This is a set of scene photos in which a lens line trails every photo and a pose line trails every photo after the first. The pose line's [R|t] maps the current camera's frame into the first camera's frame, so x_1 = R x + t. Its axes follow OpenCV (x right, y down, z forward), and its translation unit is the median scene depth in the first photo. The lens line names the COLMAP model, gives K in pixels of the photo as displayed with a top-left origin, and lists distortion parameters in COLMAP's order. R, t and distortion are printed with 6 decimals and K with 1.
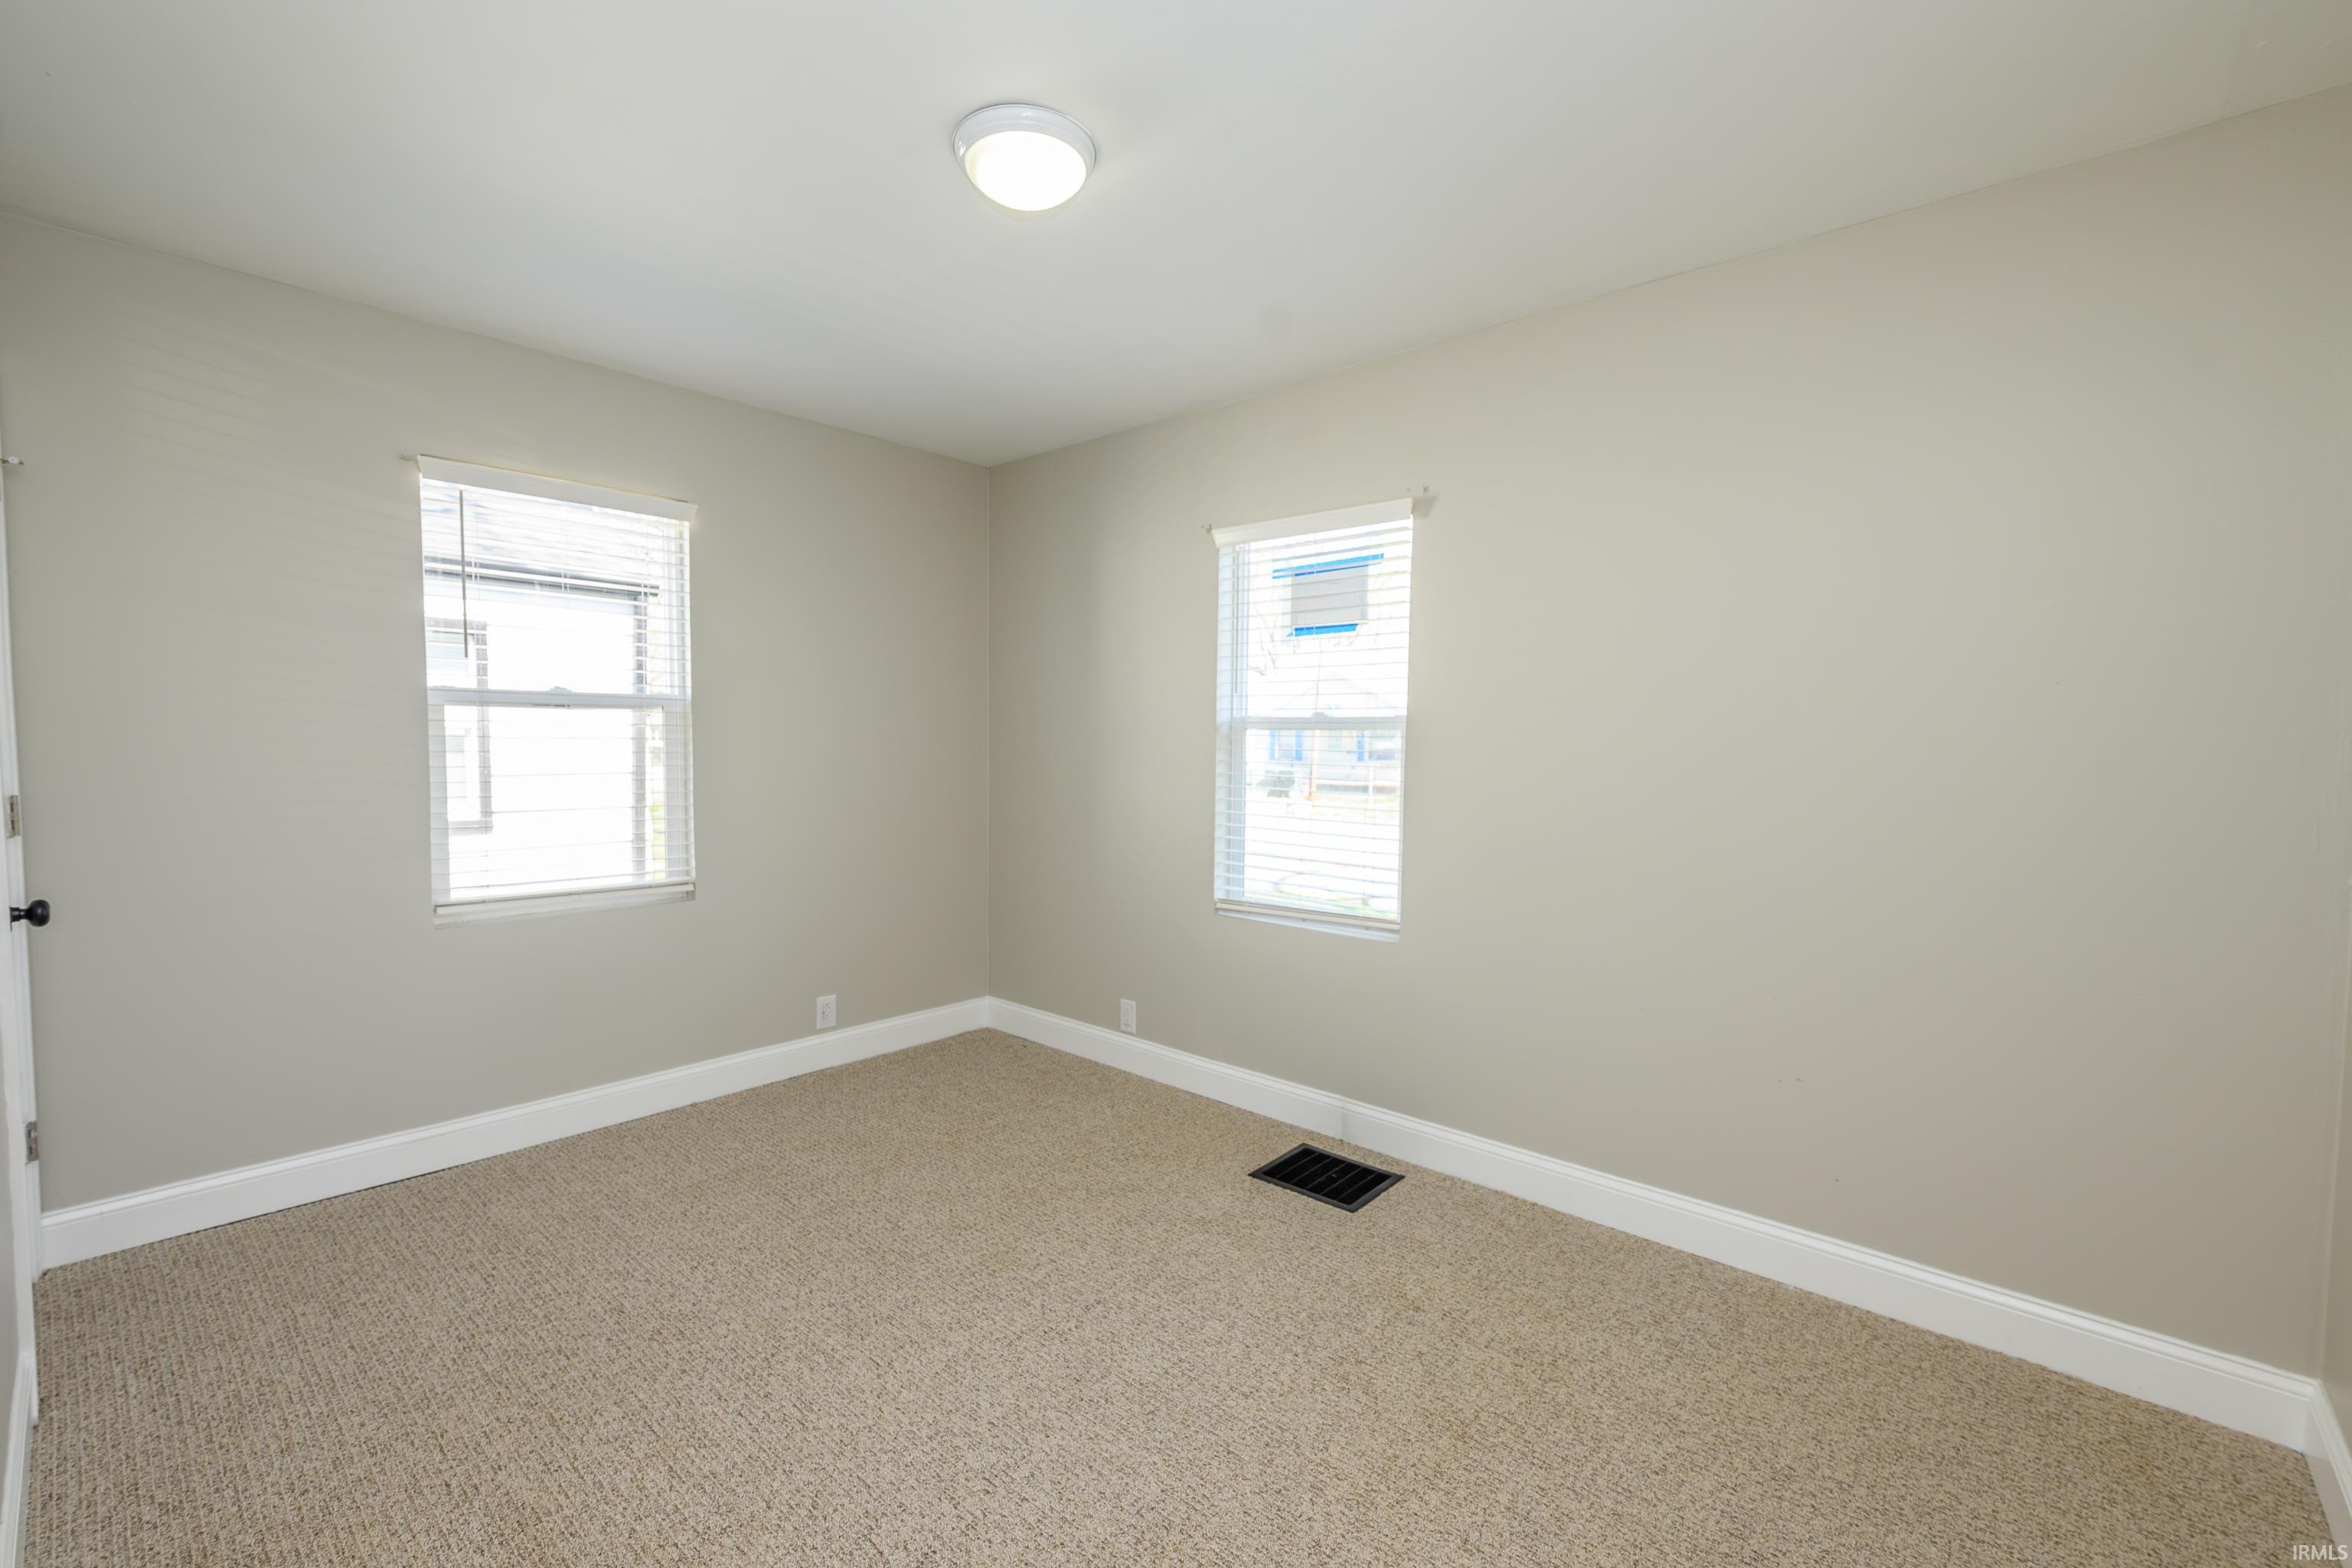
lens RADIAL K [[956.6, 0, 1174.7], [0, 956.6, 788.6], [0, 0, 1]] dist [-0.000965, -0.000225]
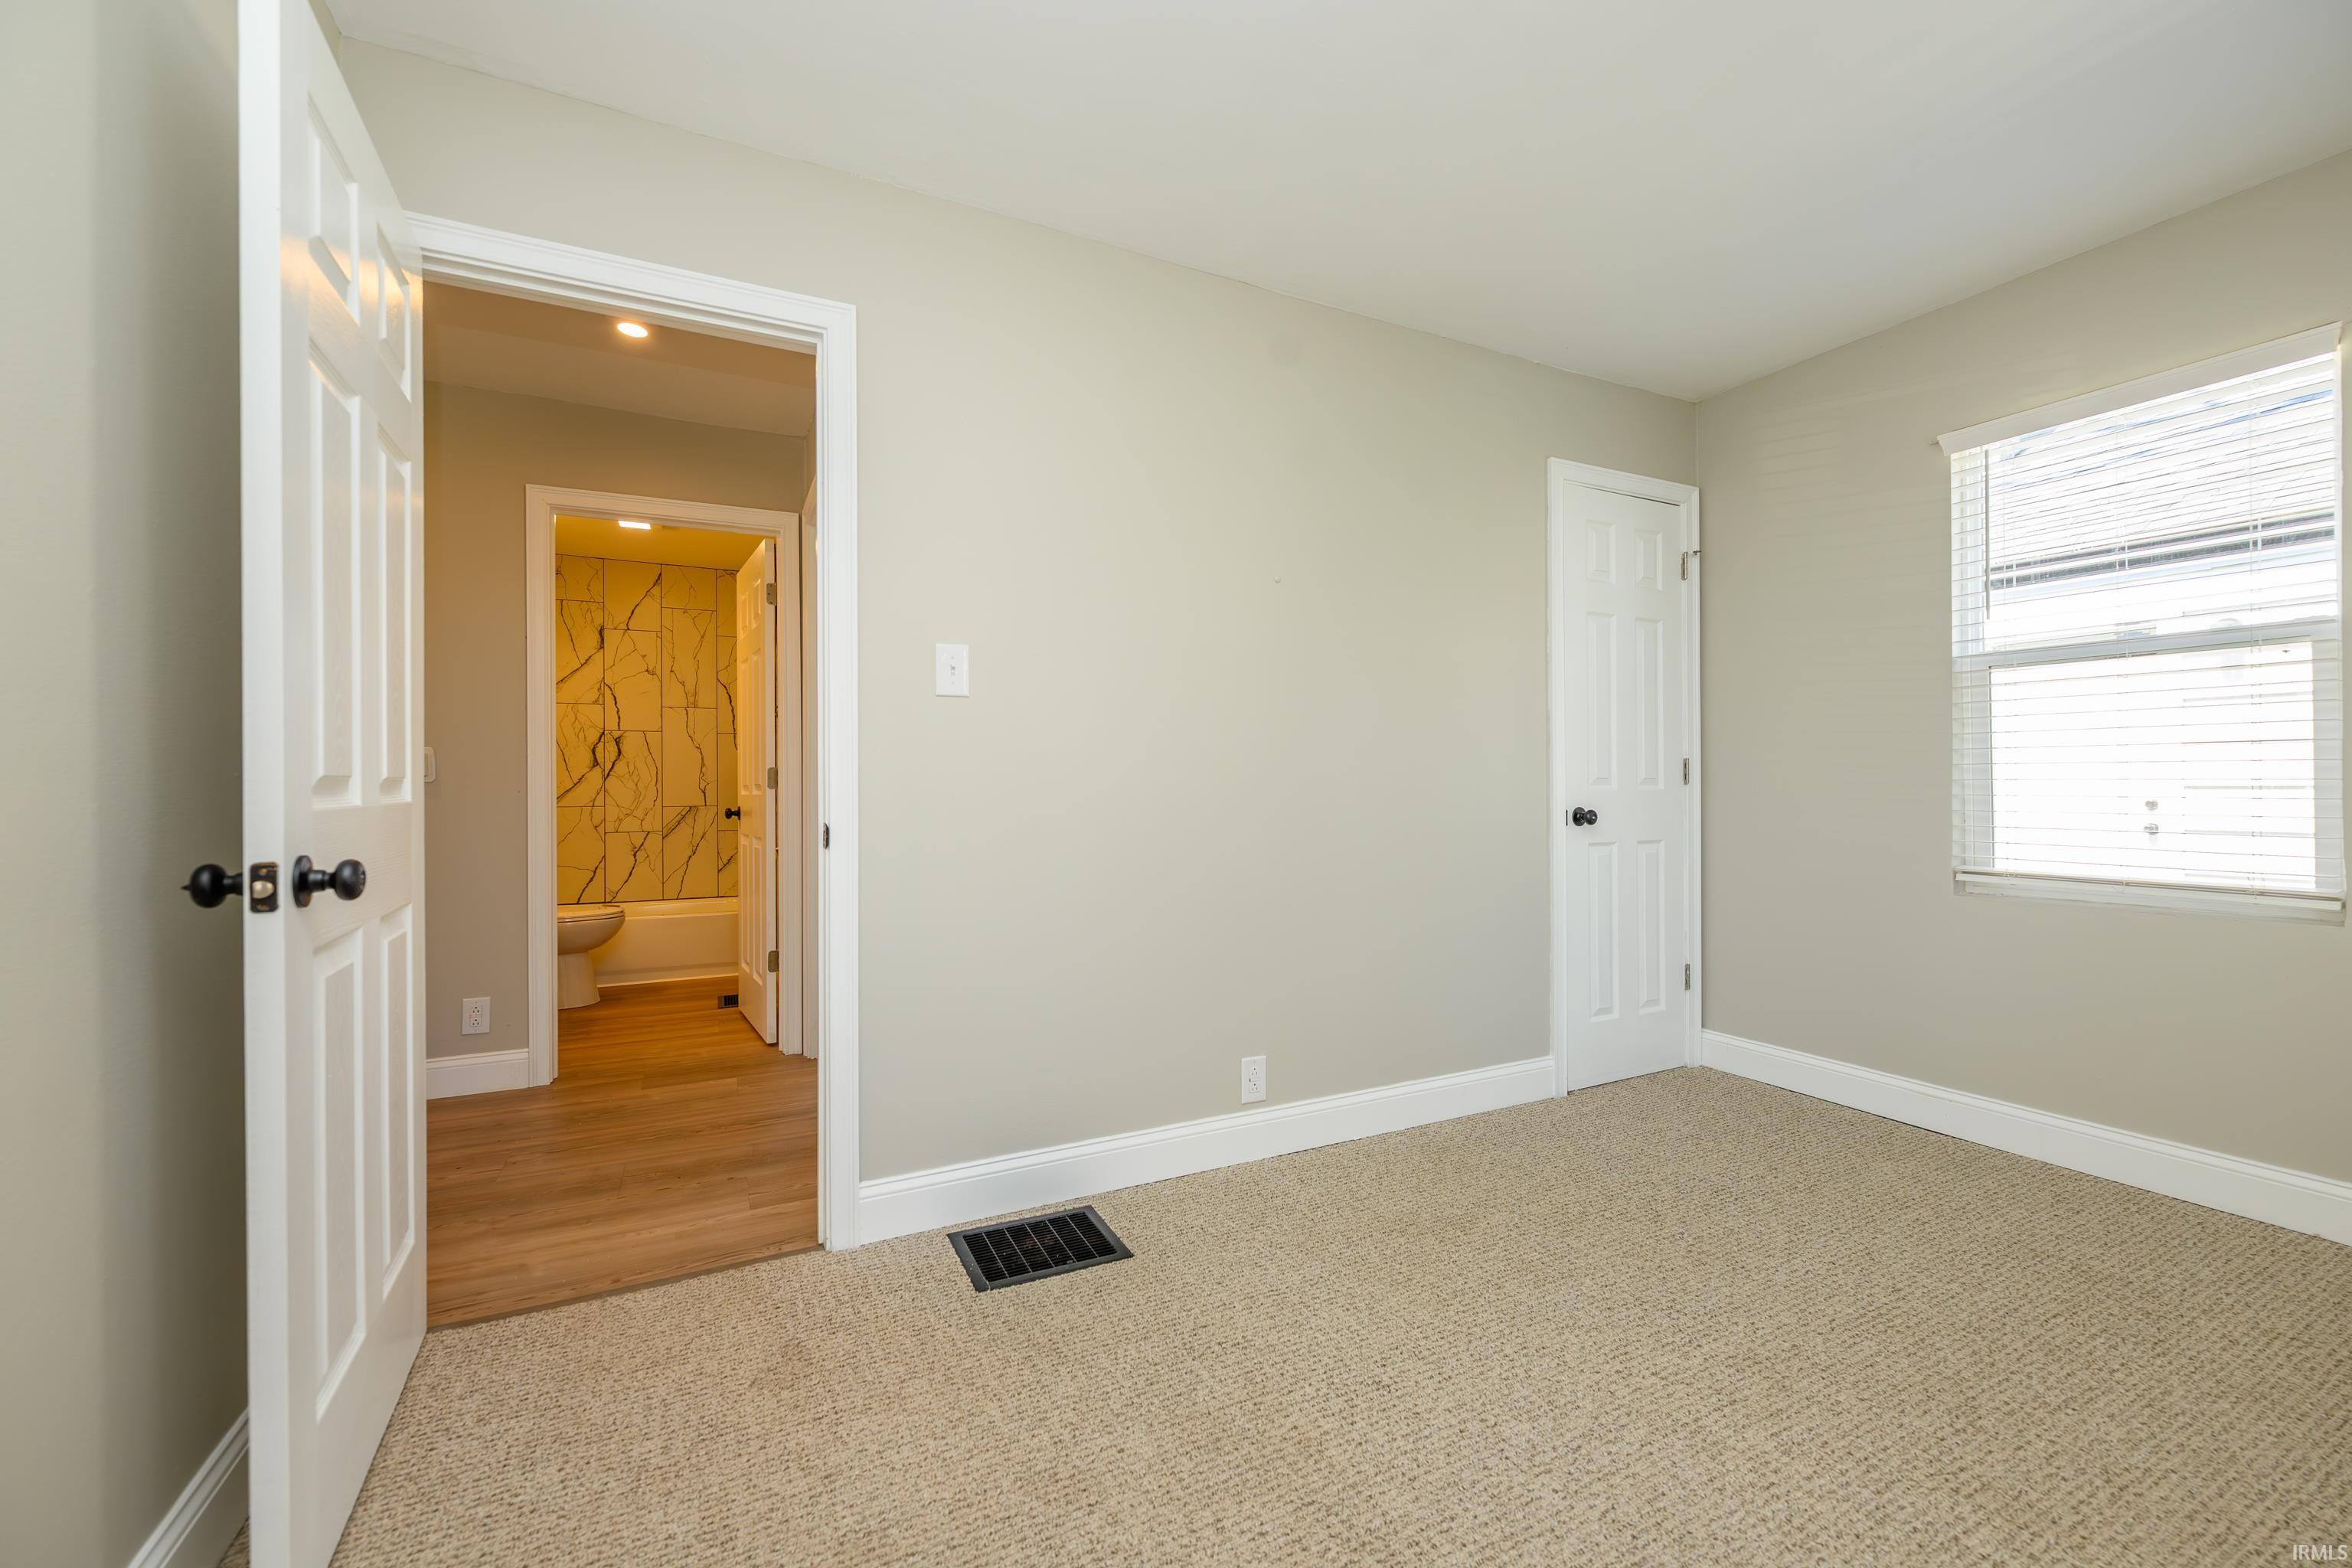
lens RADIAL K [[948.8, 0, 1191.8], [0, 948.8, 784.2], [0, 0, 1]] dist [-0.002097, -0.000411]
pose [[-0.342008, -0.005974, -0.939678, 0.364662], [-0.037142, 0.999284, 0.007165, 0.044829], [0.938963, 0.037352, -0.341985, 0.484352]]
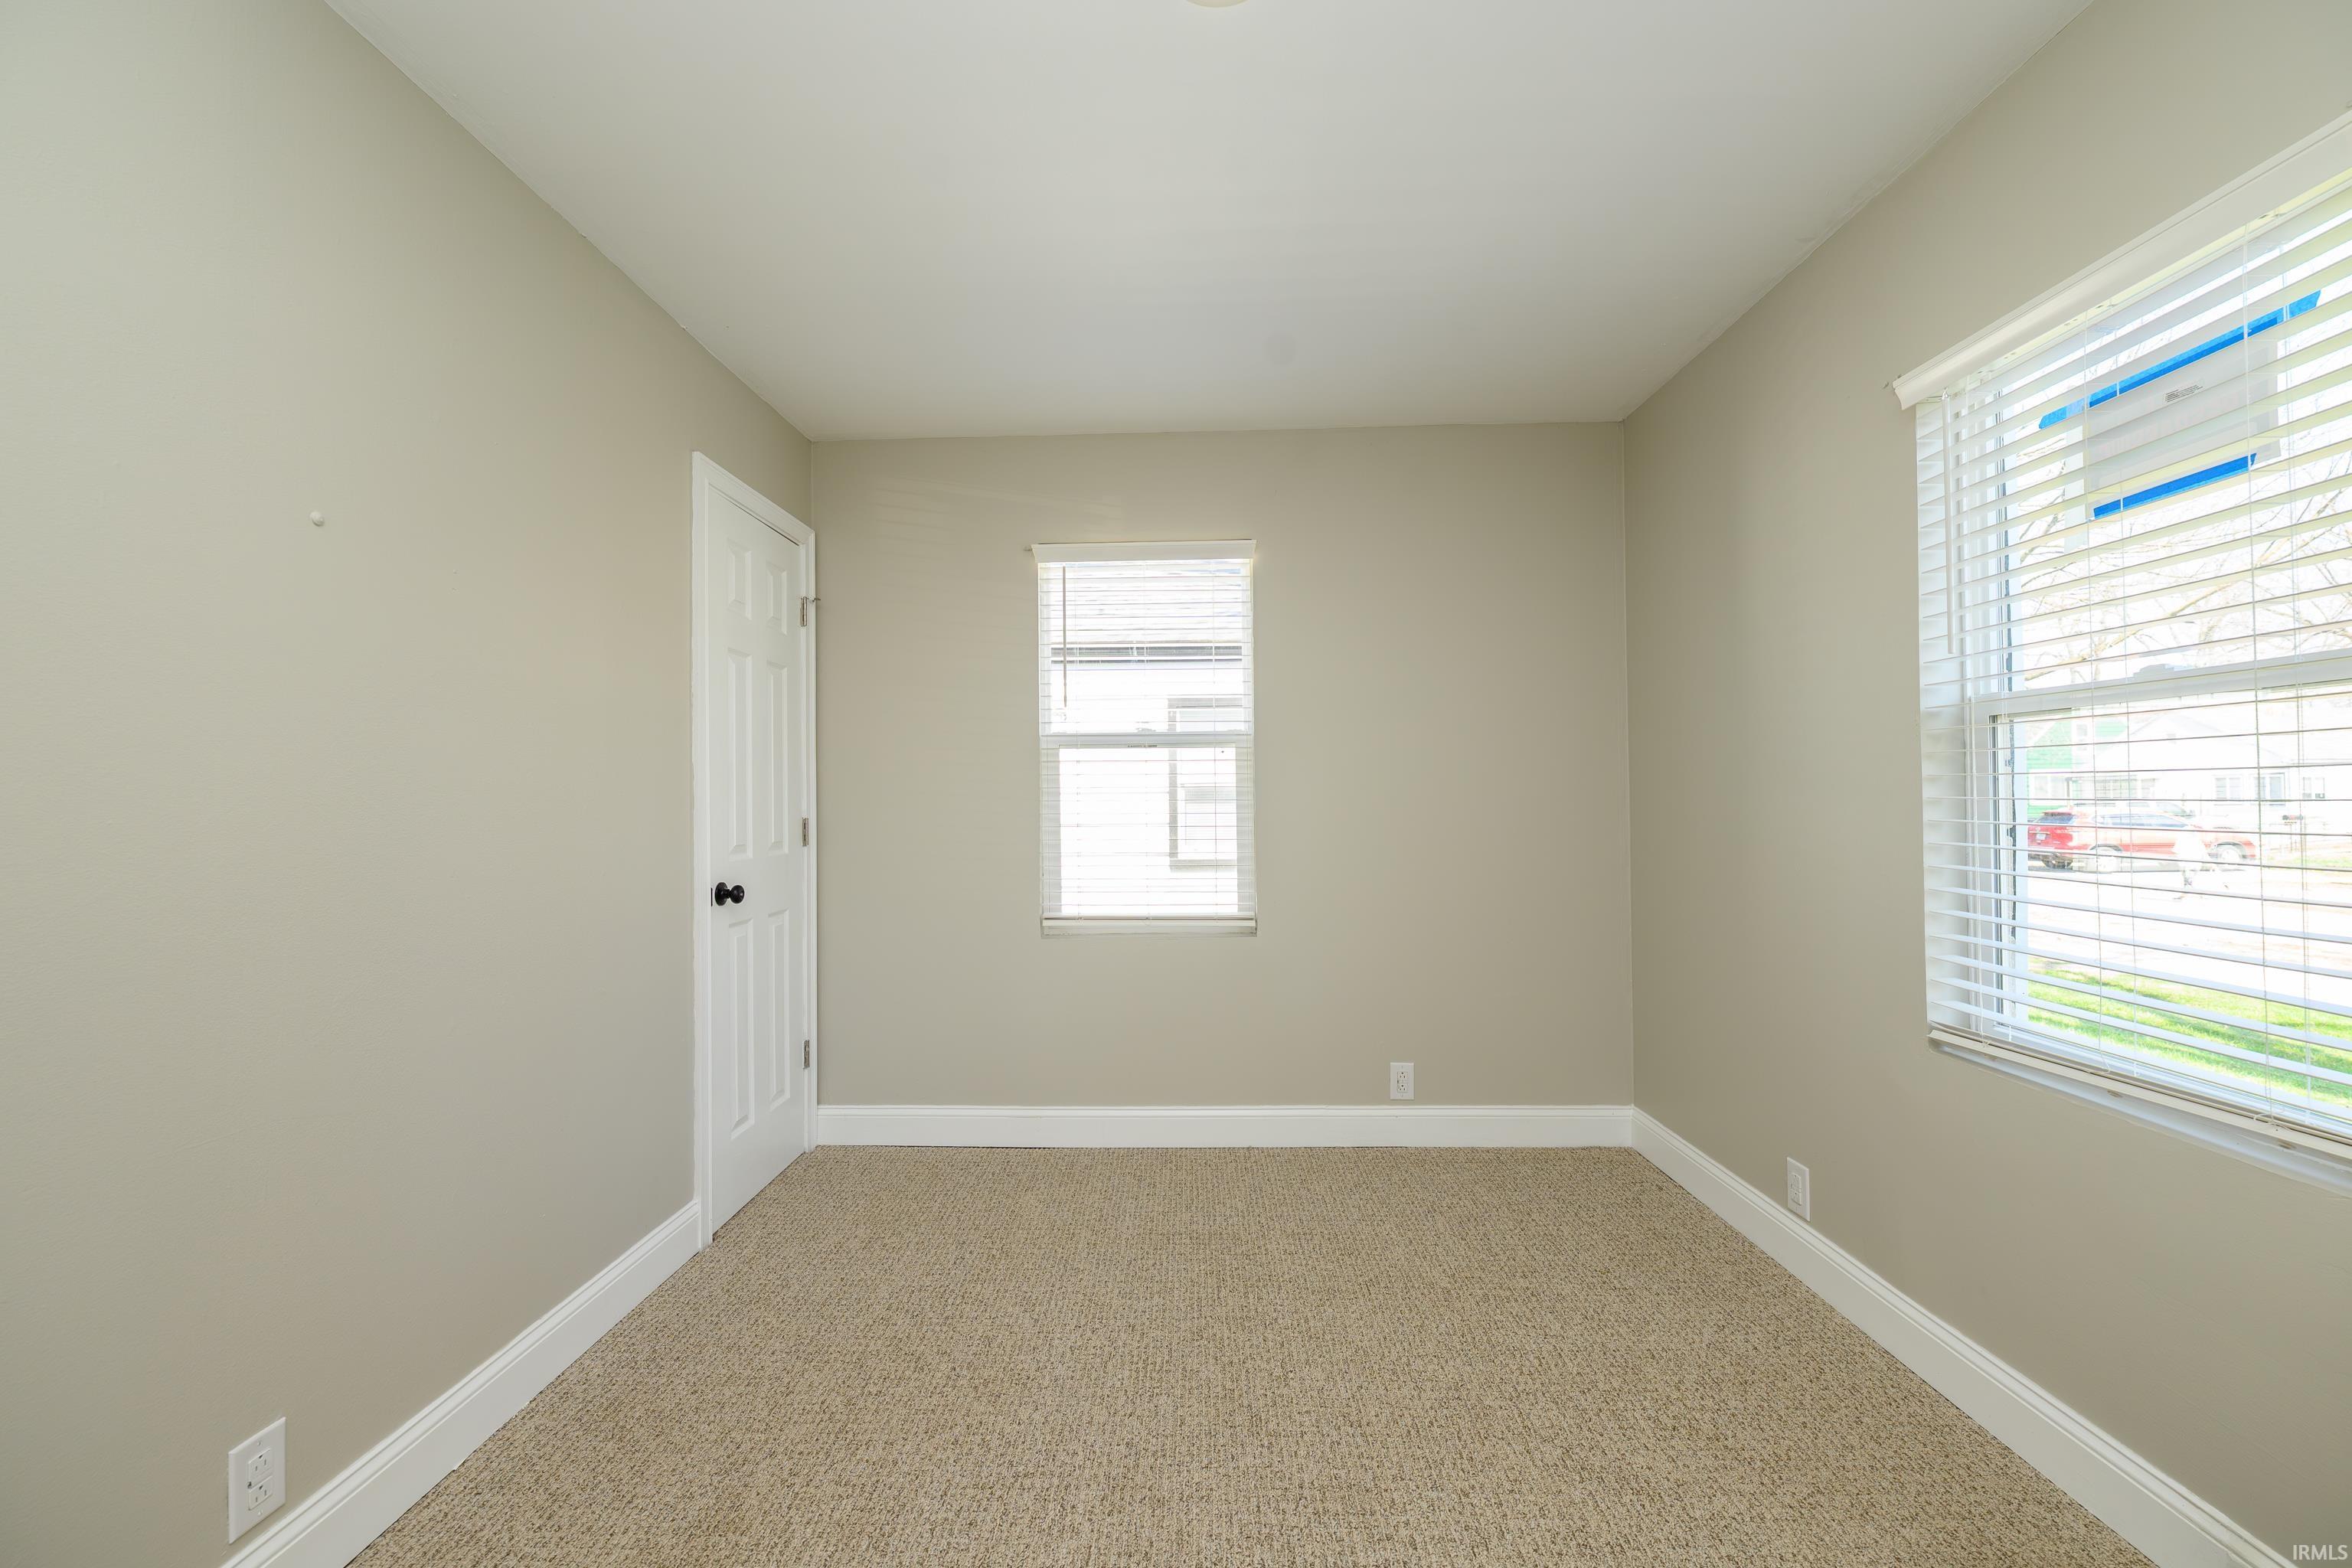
lens RADIAL K [[935.0, 0, 1174.9], [0, 935.0, 794.9], [0, 0, 1]] dist [-0.002465, 0.000048]
pose [[0.651433, -0.019590, -0.758453, 0.173897], [-0.020228, 0.998863, -0.043173, 0.014013], [0.758436, 0.043466, 0.650296, 0.306686]]
